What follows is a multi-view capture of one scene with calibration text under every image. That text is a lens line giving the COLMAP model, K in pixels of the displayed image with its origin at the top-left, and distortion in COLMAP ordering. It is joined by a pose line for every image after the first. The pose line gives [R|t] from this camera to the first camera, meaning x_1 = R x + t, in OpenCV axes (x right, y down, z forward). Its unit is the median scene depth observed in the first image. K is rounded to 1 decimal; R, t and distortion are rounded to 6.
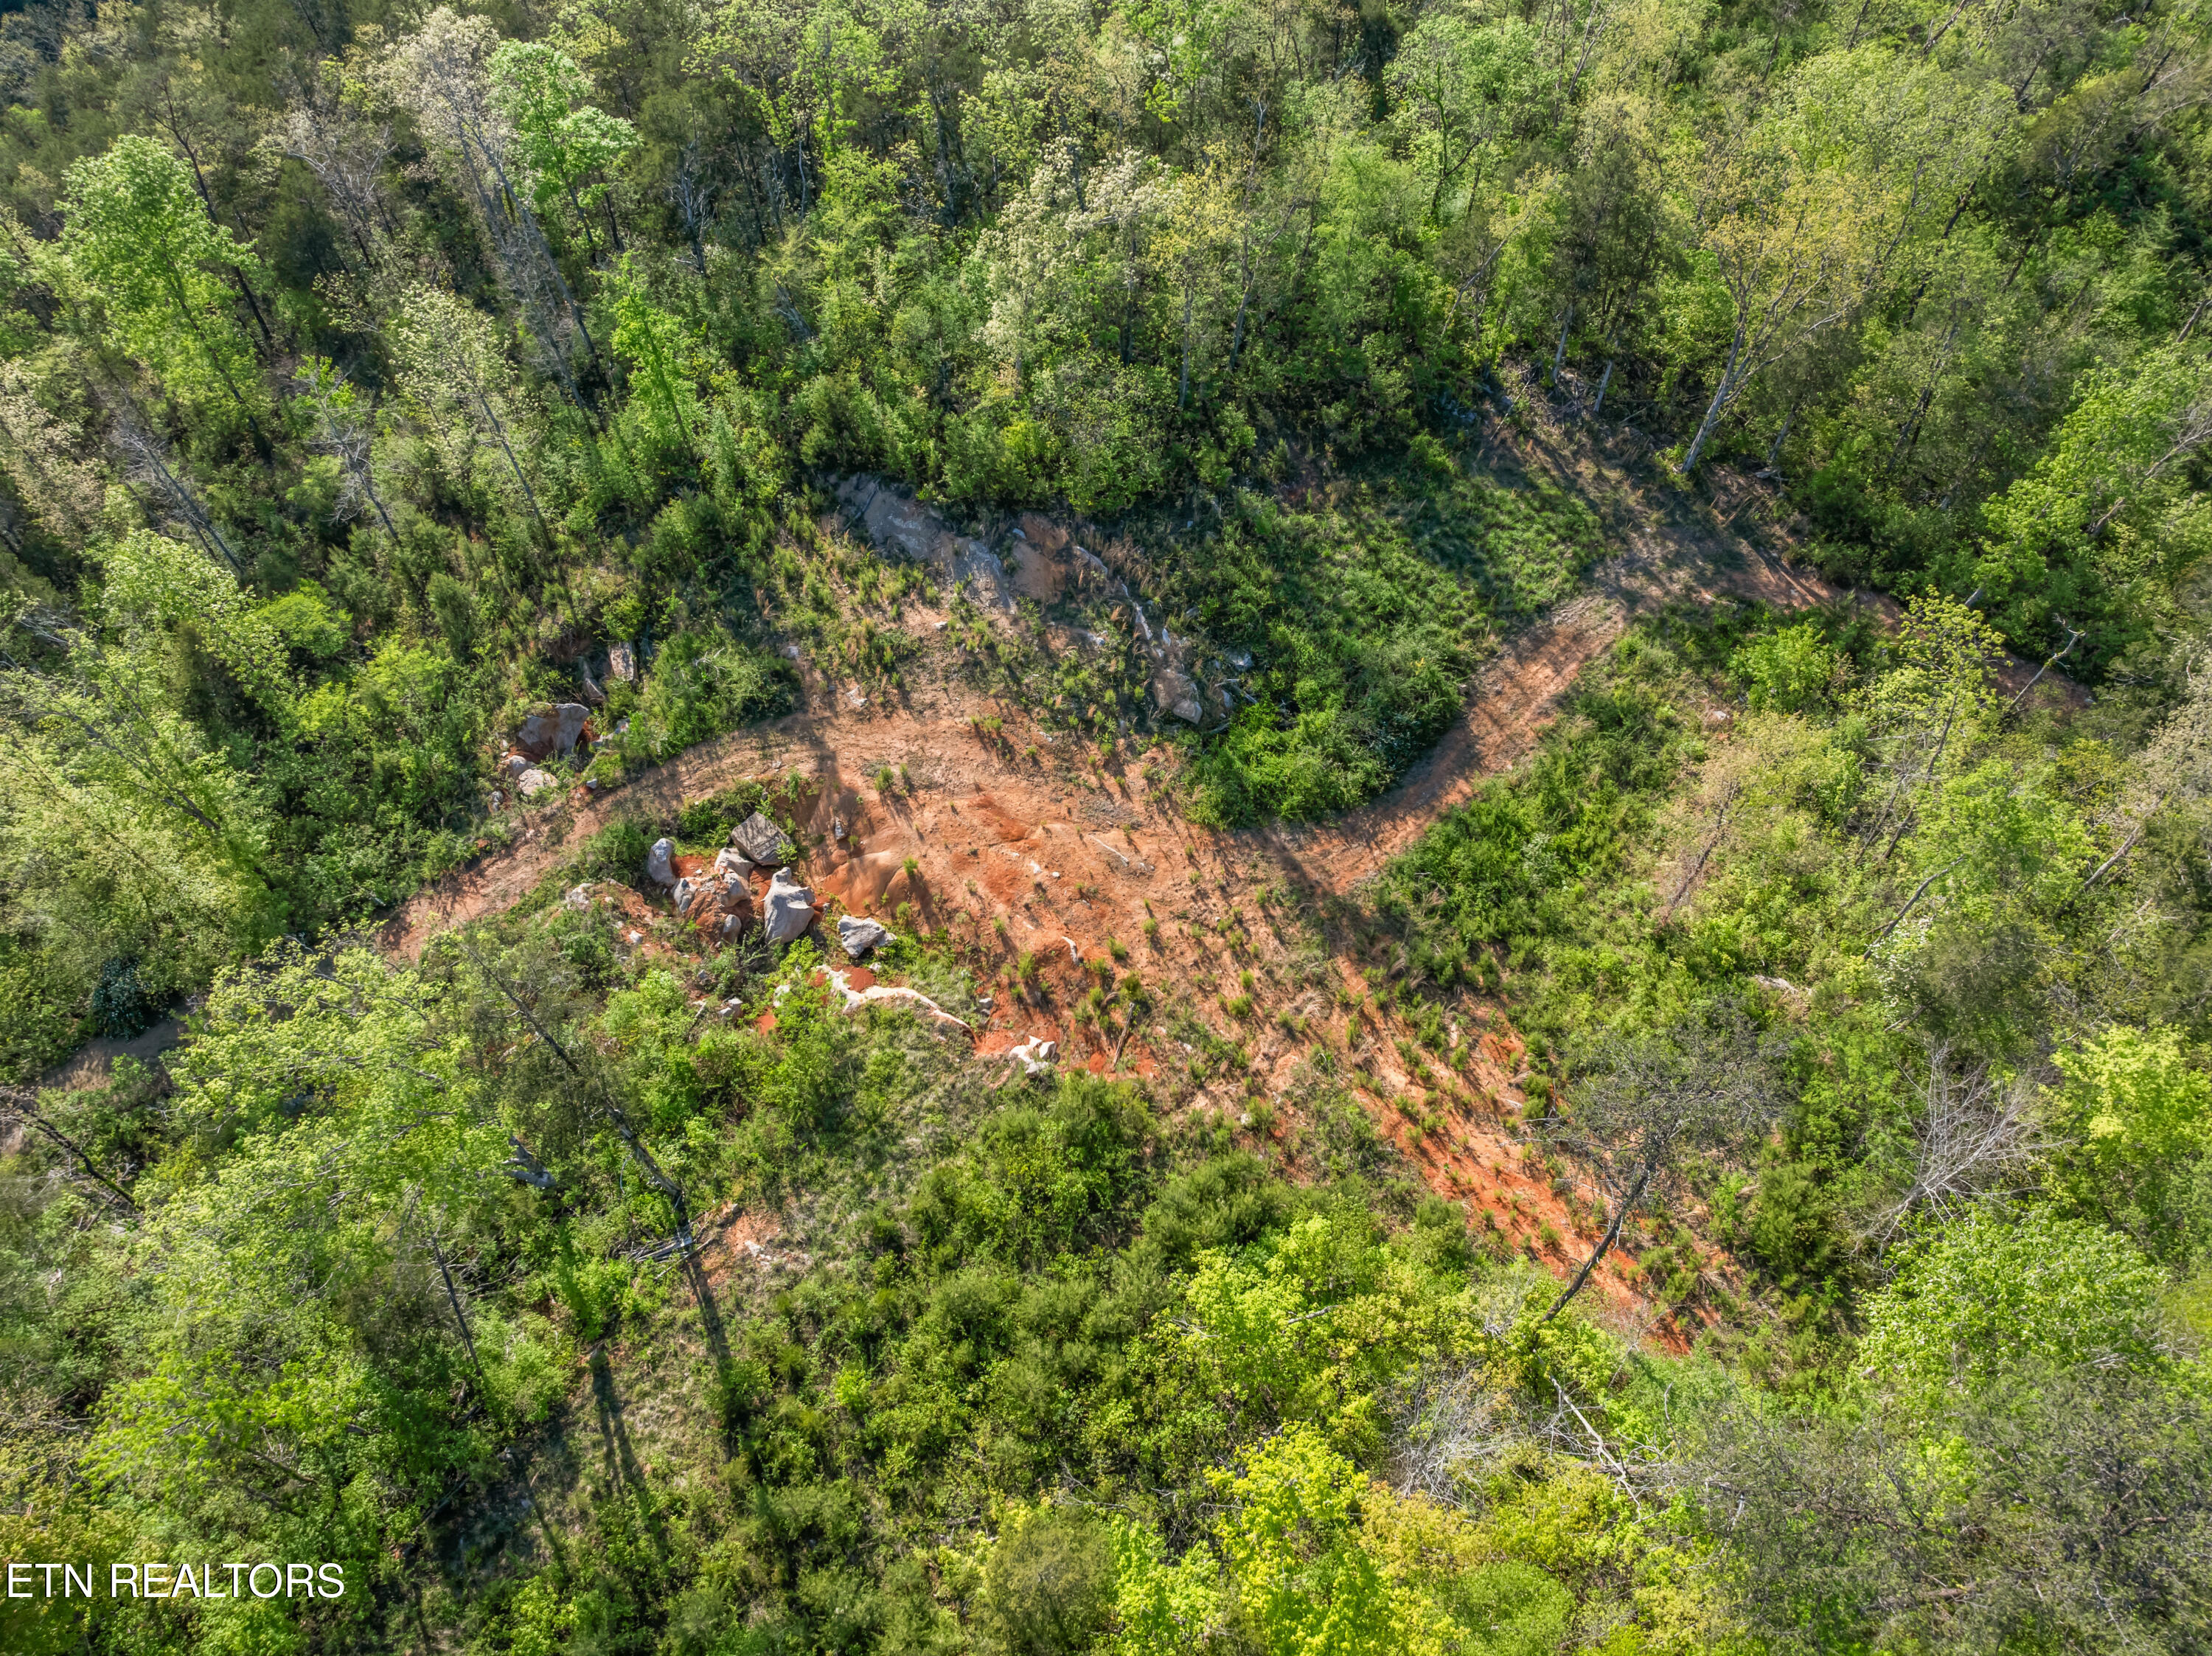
lens RADIAL K [[1561.9, 0, 1109.3], [0, 1561.9, 817.5], [0, 0, 1]] dist [-0.045489, 0.016291]
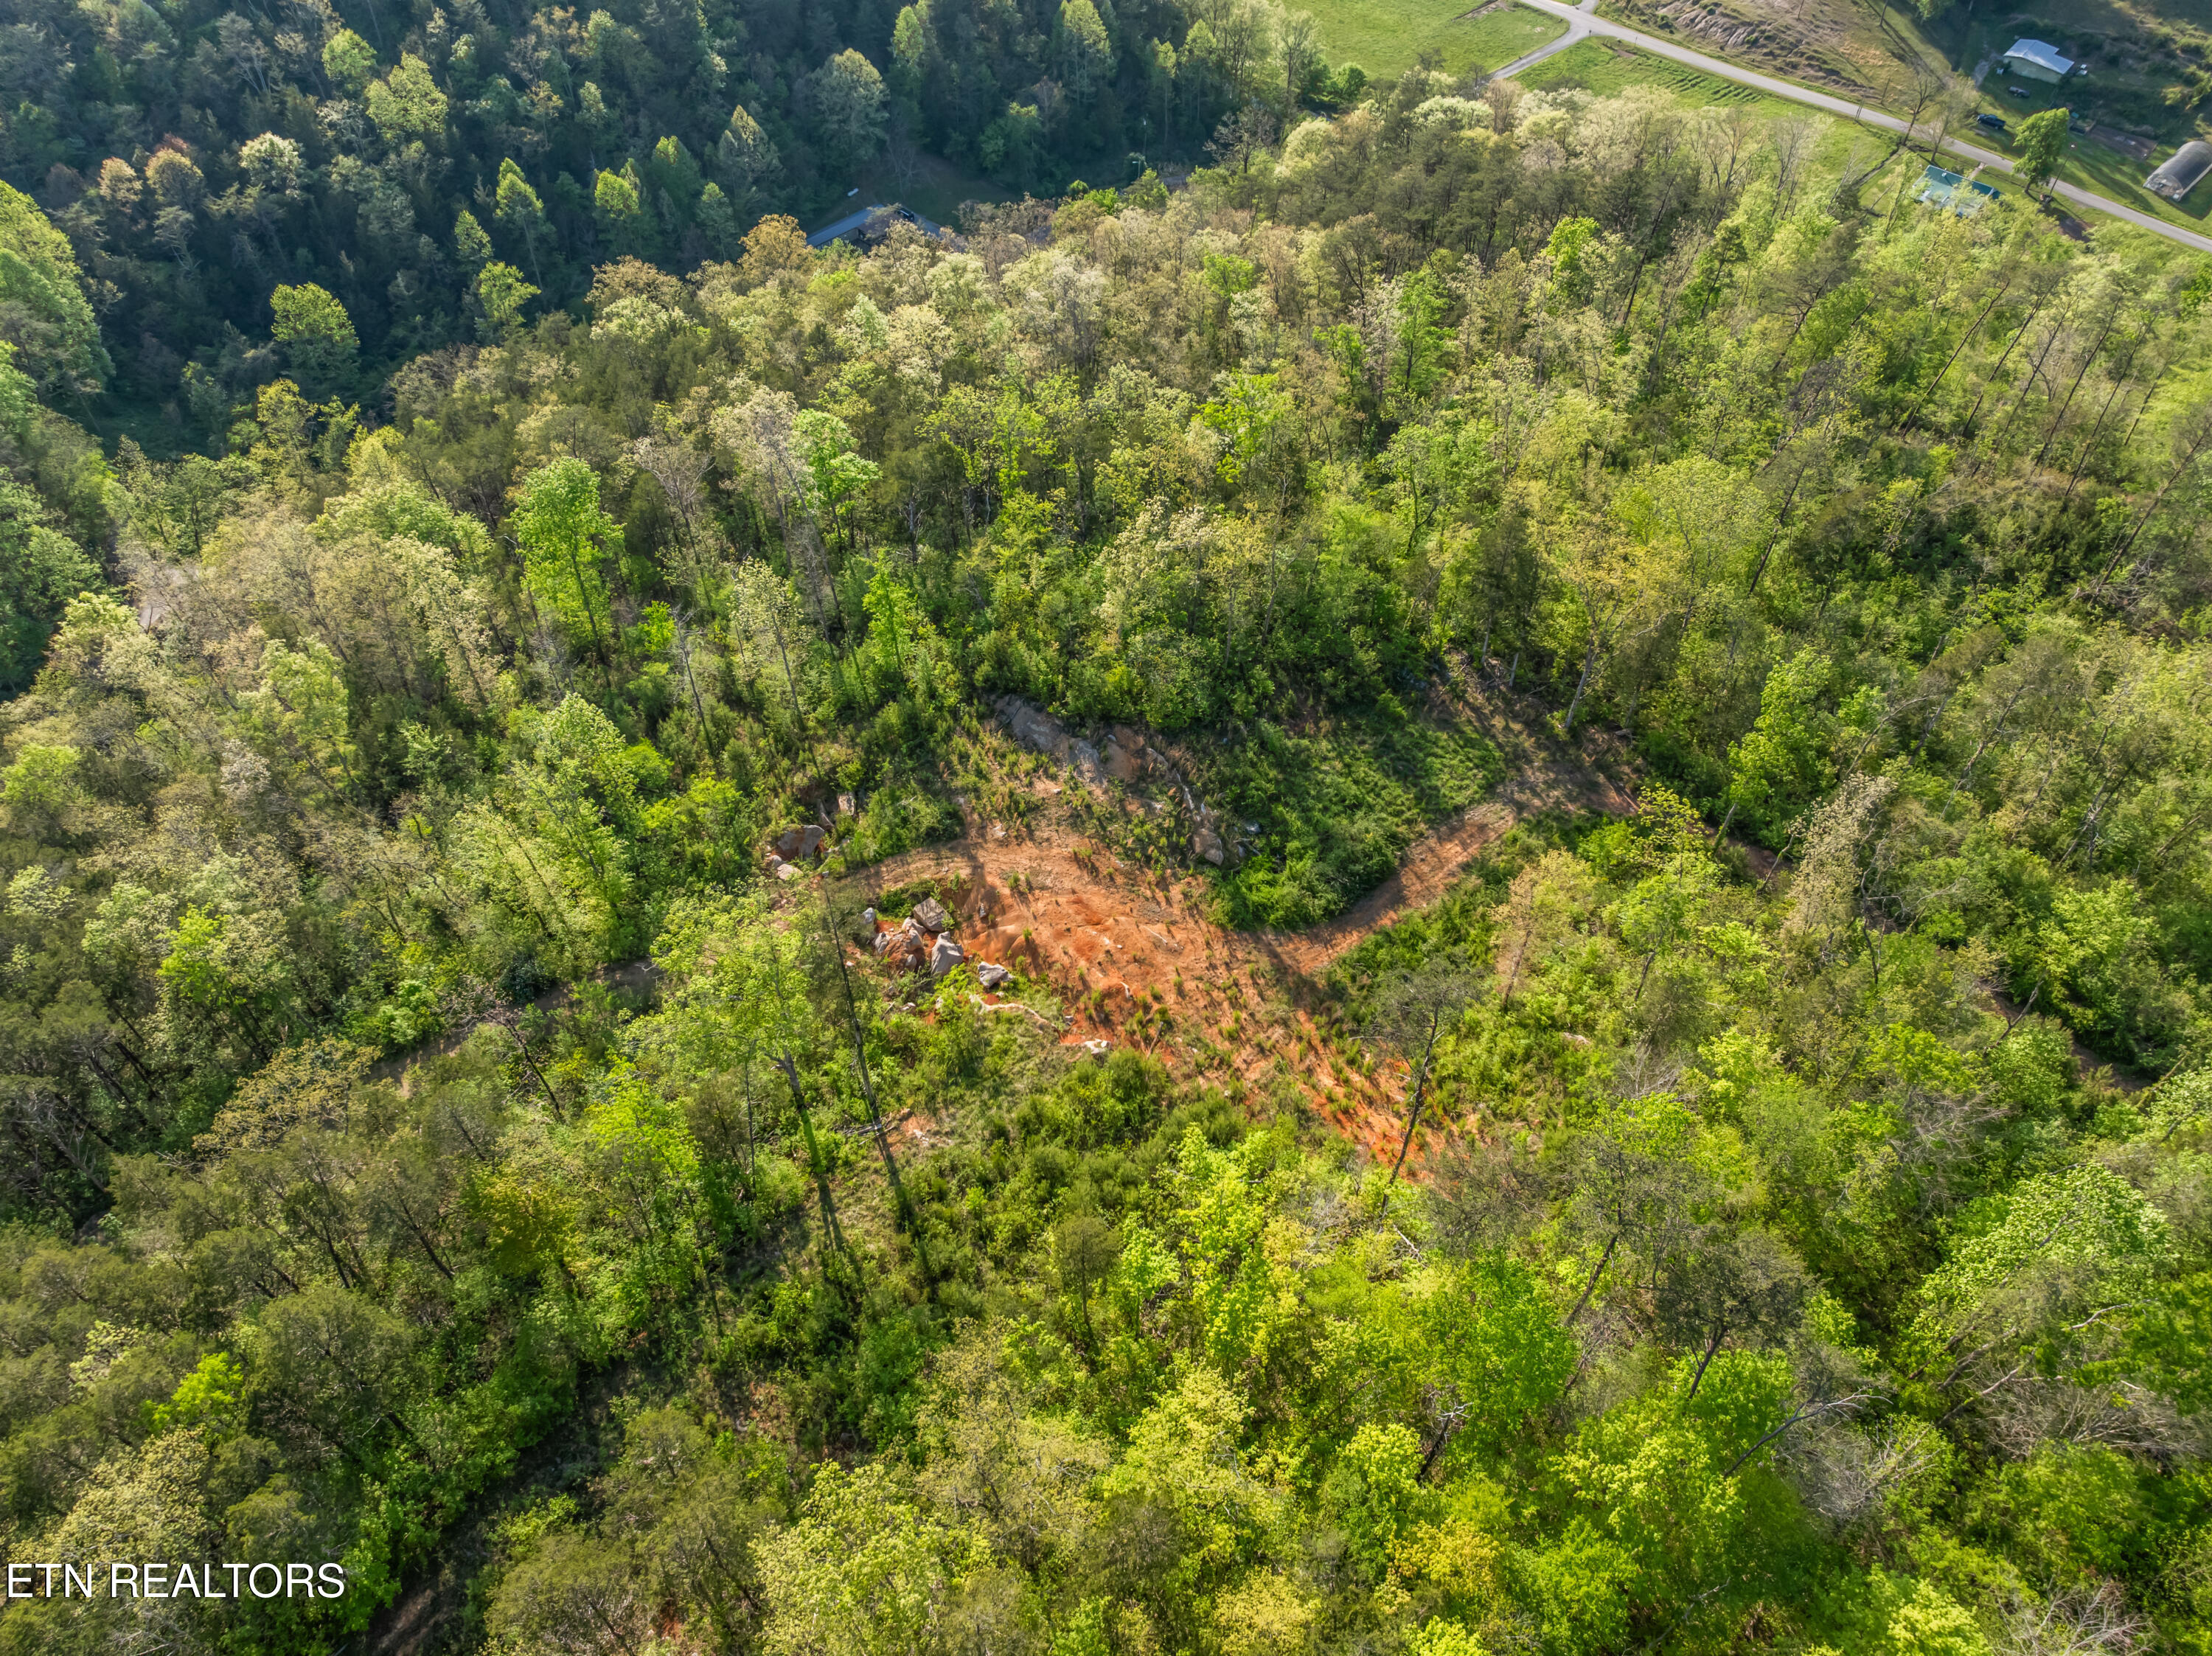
lens RADIAL K [[1561.9, 0, 1109.3], [0, 1561.9, 817.5], [0, 0, 1]] dist [-0.045489, 0.016291]
pose [[0.996158, 0.064226, -0.059531, 0.037165], [-0.073988, 0.980918, -0.179792, 0.178551], [0.046848, 0.183506, 0.981902, -0.514404]]
